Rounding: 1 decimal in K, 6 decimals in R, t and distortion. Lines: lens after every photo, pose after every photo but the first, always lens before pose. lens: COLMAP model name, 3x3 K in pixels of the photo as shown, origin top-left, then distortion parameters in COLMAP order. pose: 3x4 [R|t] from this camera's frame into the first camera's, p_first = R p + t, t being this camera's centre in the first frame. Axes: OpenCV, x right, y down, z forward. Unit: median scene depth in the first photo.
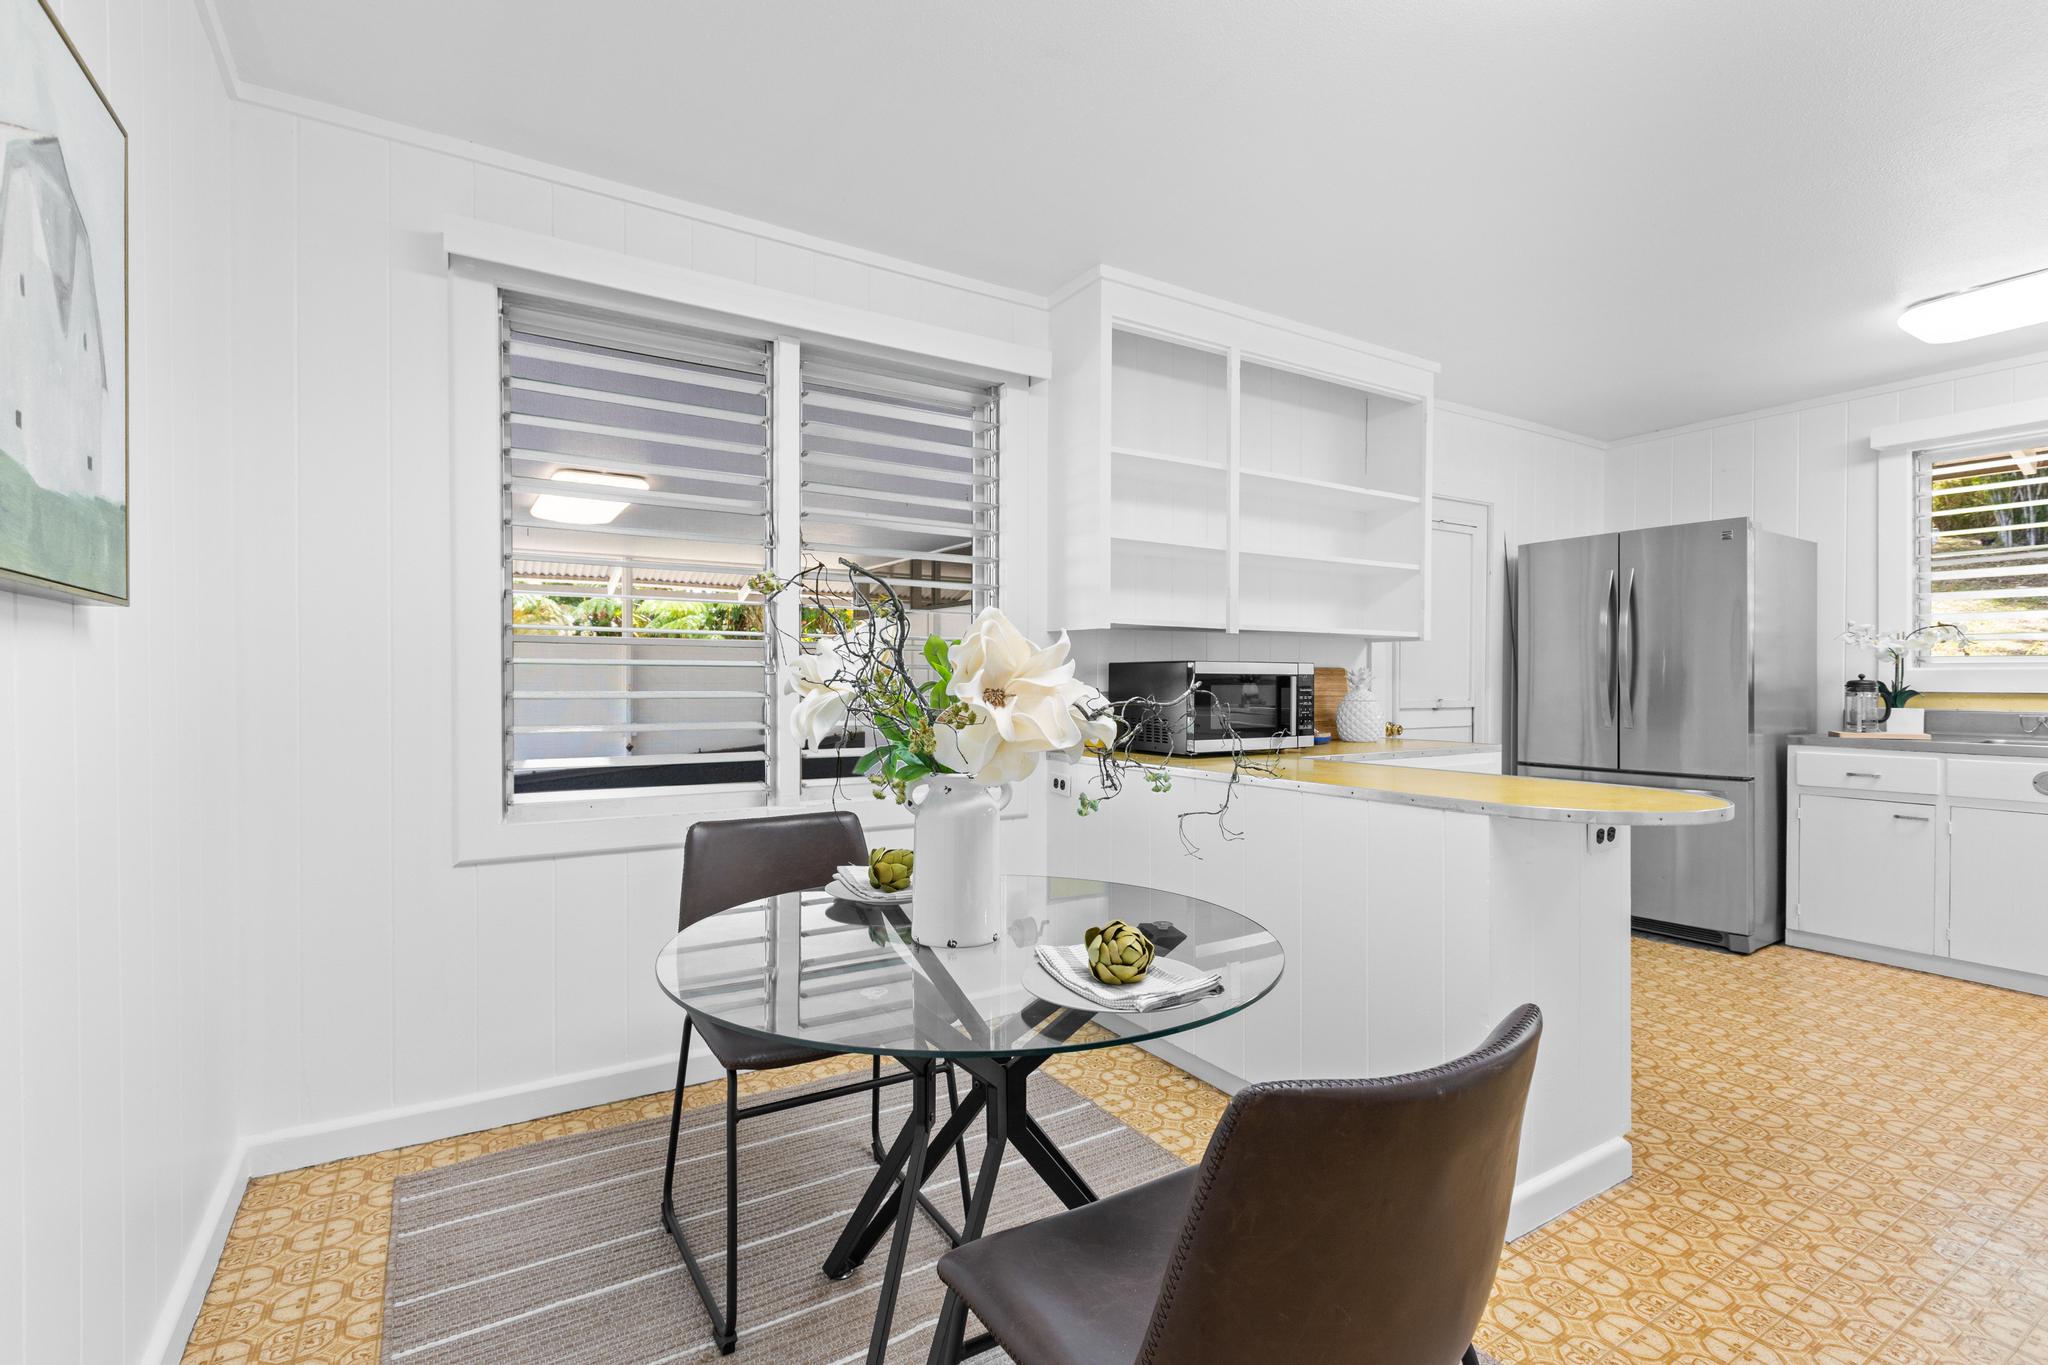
lens RADIAL K [[922.4, 0, 1004.3], [0, 922.4, 689.1], [0, 0, 1]] dist [-0.000658, -0.000295]
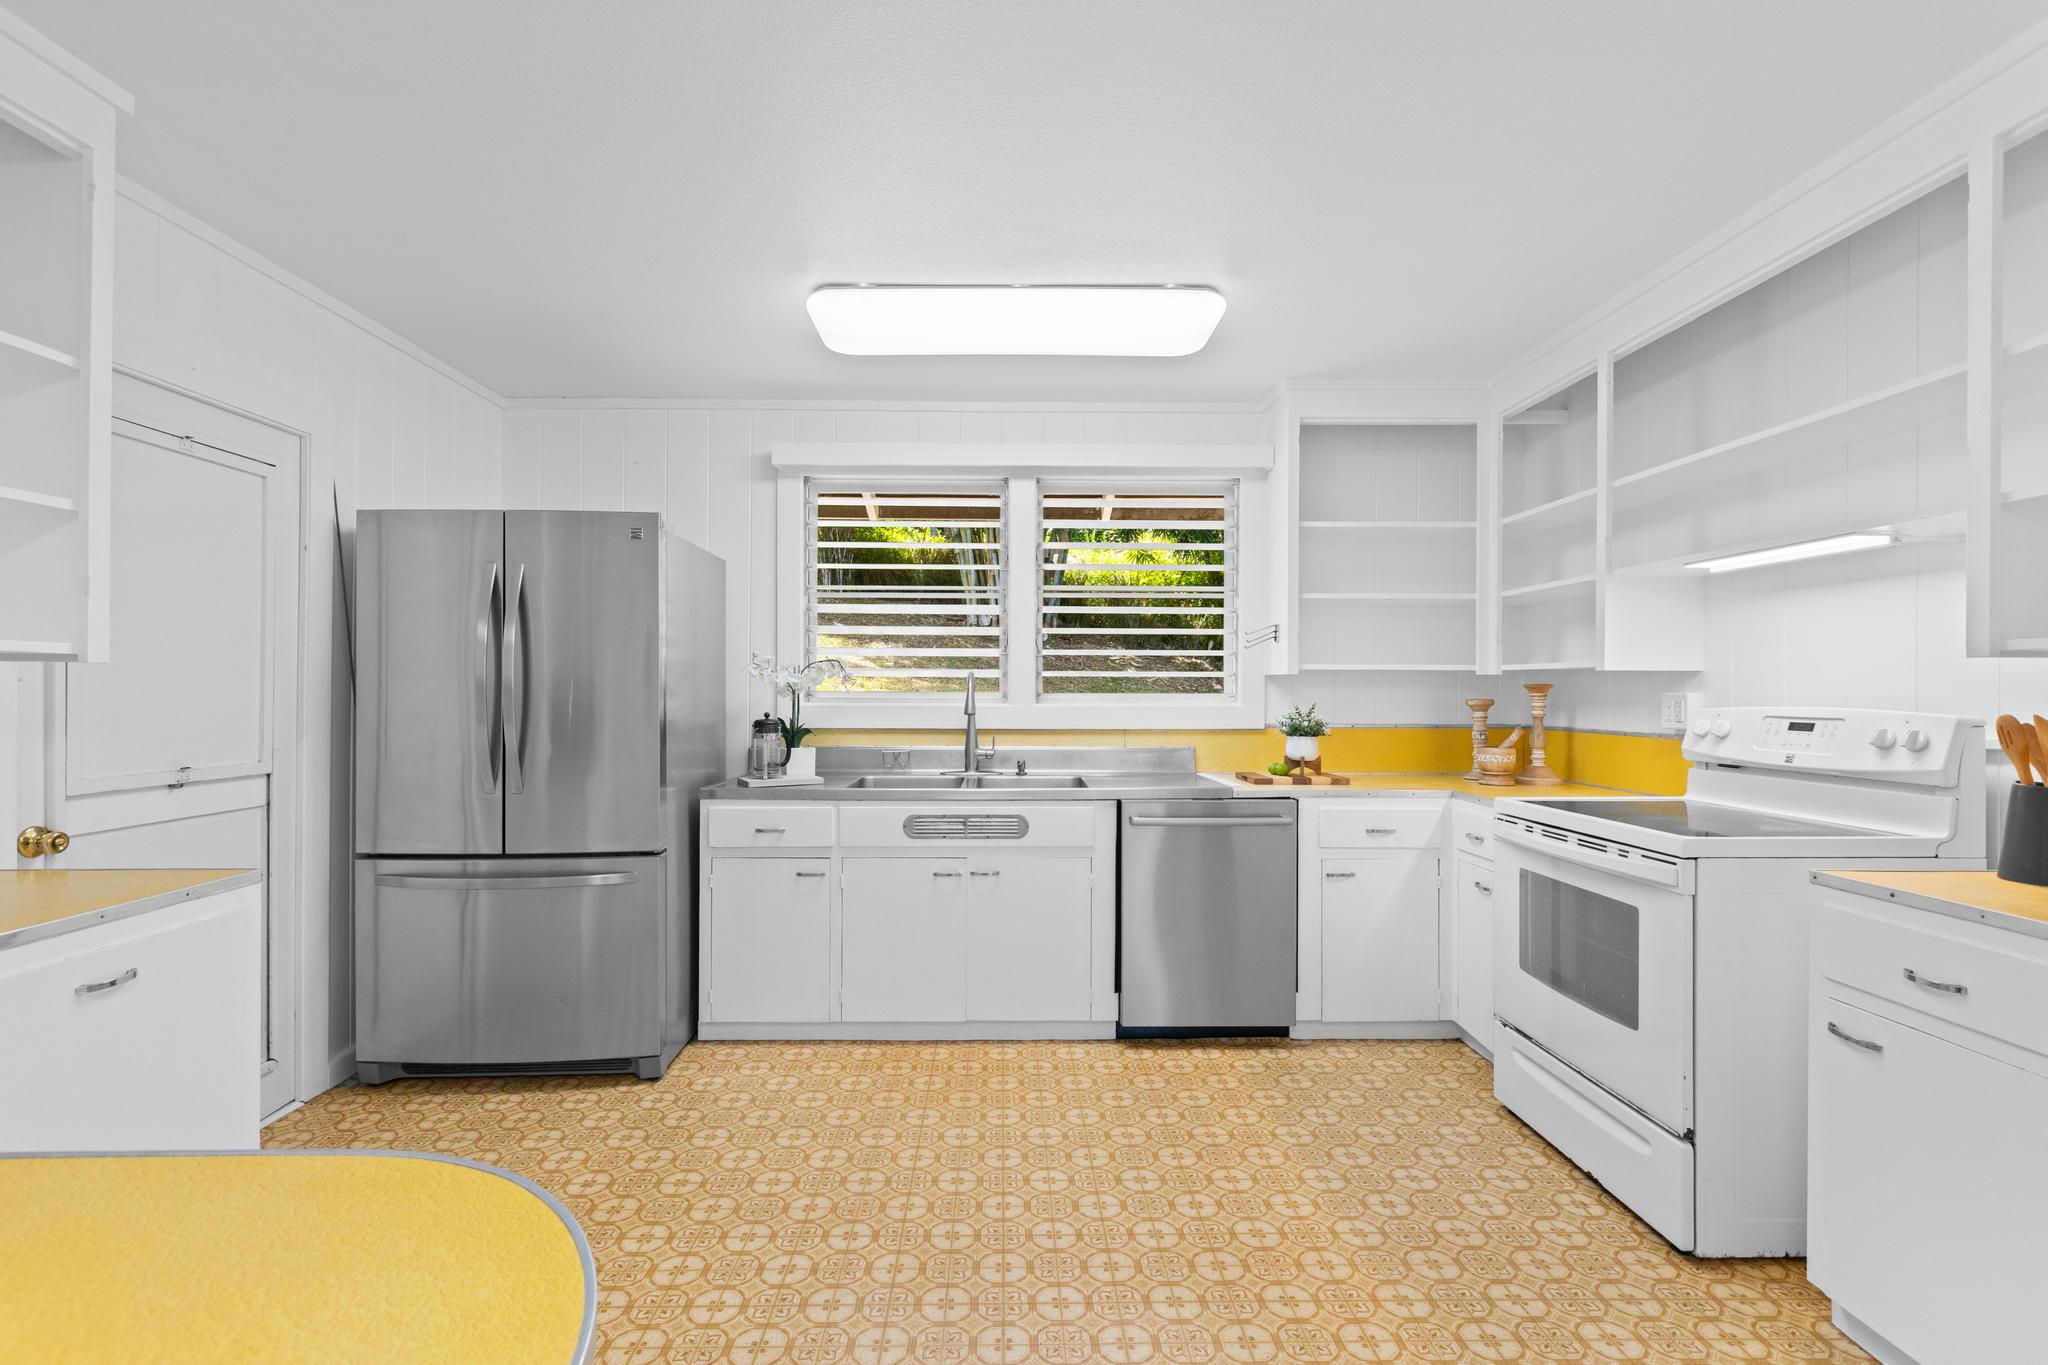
lens RADIAL K [[922.4, 0, 1004.3], [0, 922.4, 689.1], [0, 0, 1]] dist [-0.000658, -0.000295]
pose [[0.513891, 0.001641, 0.857854, 0.281413], [0.002755, 0.999990, -0.003564, -0.034225], [-0.857851, 0.004194, 0.513881, 0.341816]]
